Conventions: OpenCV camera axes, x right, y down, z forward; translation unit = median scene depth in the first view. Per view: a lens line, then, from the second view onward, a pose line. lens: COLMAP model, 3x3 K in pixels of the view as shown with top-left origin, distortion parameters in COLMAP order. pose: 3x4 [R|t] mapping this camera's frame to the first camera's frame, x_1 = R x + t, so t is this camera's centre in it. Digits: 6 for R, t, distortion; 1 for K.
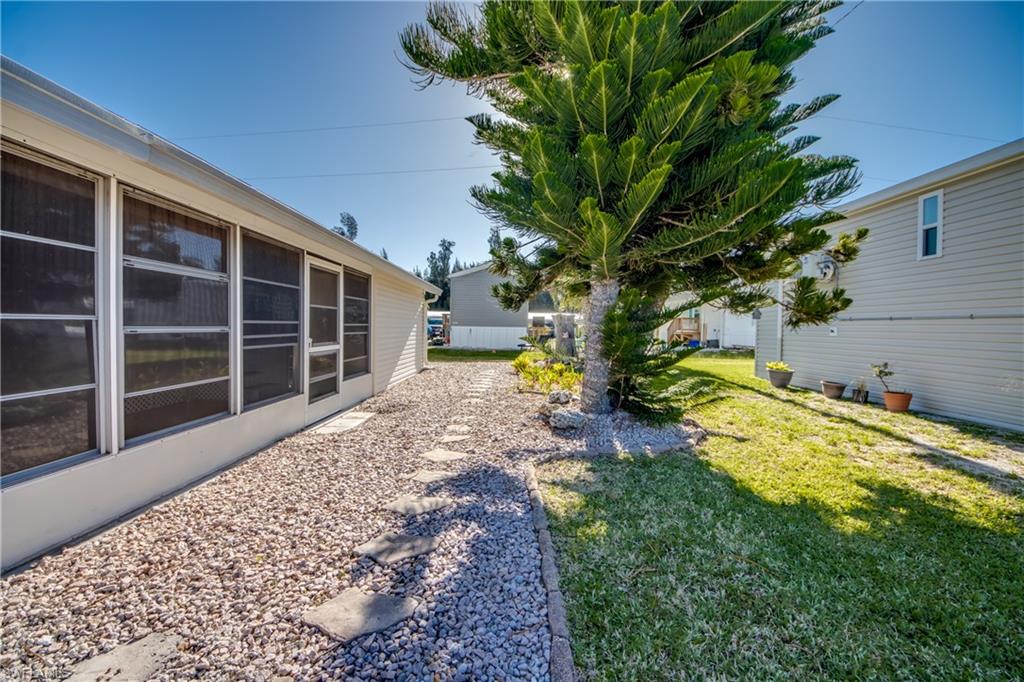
lens RADIAL K [[408.8, 0, 514.6], [0, 408.8, 342.4], [0, 0, 1]] dist [0.028874, -0.025736]
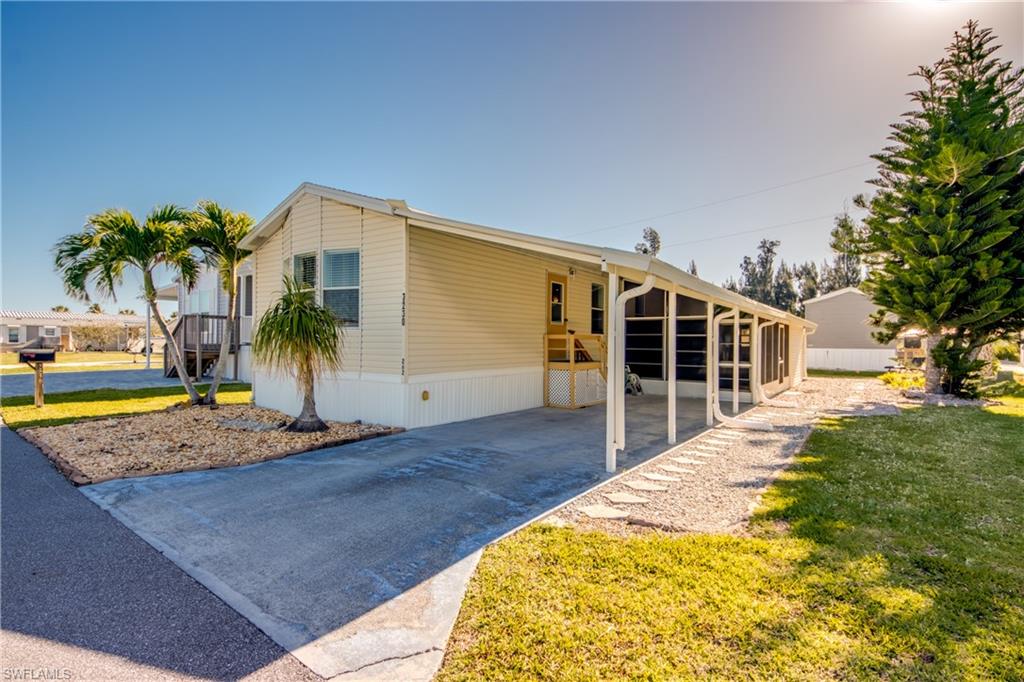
lens RADIAL K [[465.5, 0, 512.0], [0, 465.5, 341.0], [0, 0, 1]] dist [-0.000392, -0.000414]
pose [[0.787621, -0.016534, -0.615938, -0.027238], [-0.015199, 0.998814, -0.046247, 0.030280], [0.615972, 0.045787, 0.786436, -1.493480]]
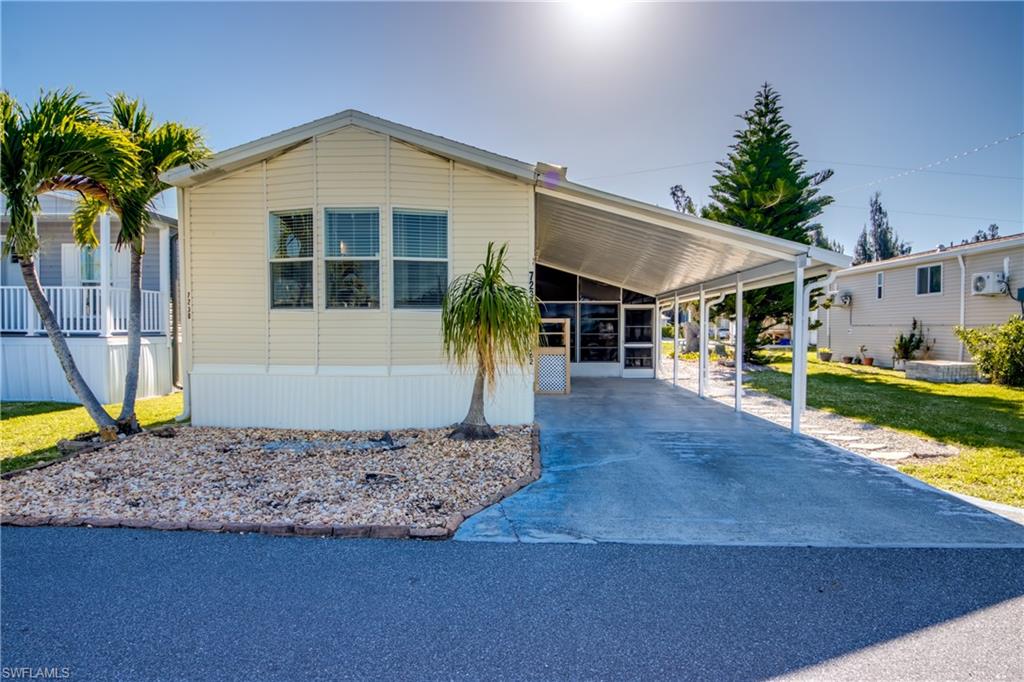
lens RADIAL K [[525.3, 0, 512.0], [0, 525.3, 341.0], [0, 0, 1]] dist [0.005292, 0.000668]
pose [[0.996739, -0.017996, -0.078664, -0.710188], [0.016950, 0.999759, -0.013945, 0.029579], [0.078896, 0.012566, 0.996804, -1.809089]]
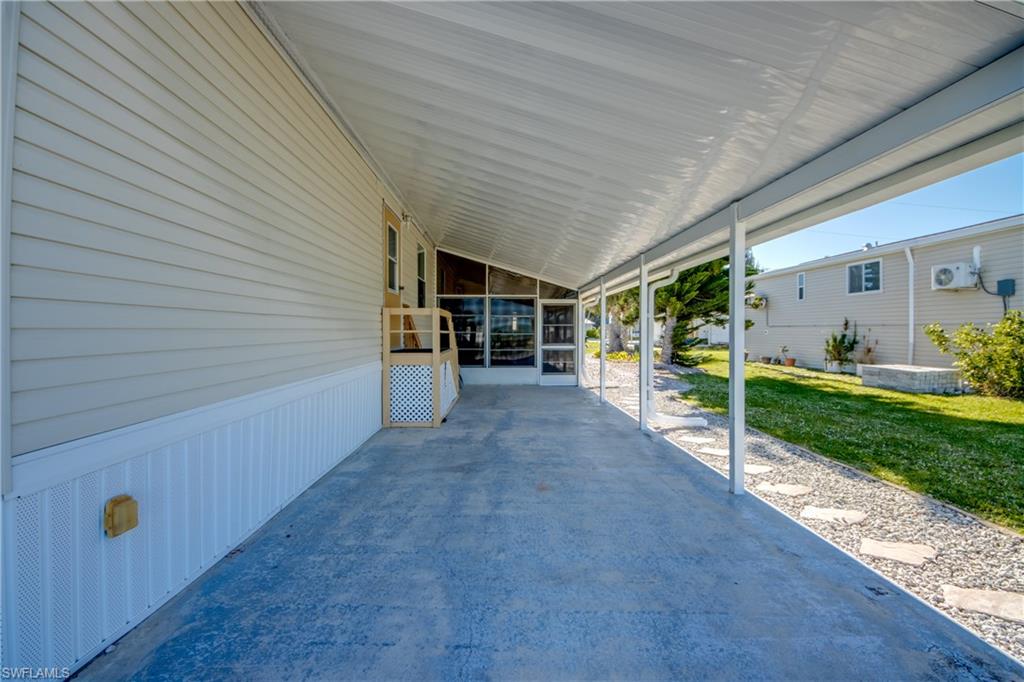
lens RADIAL K [[385.6, 0, 497.8], [0, 385.6, 333.1], [0, 0, 1]] dist [-0.001406, -0.000203]
pose [[0.999315, -0.017777, -0.032448, -0.546286], [0.016741, 0.999350, -0.031920, 0.017634], [0.032994, 0.031355, 0.998964, -1.048080]]
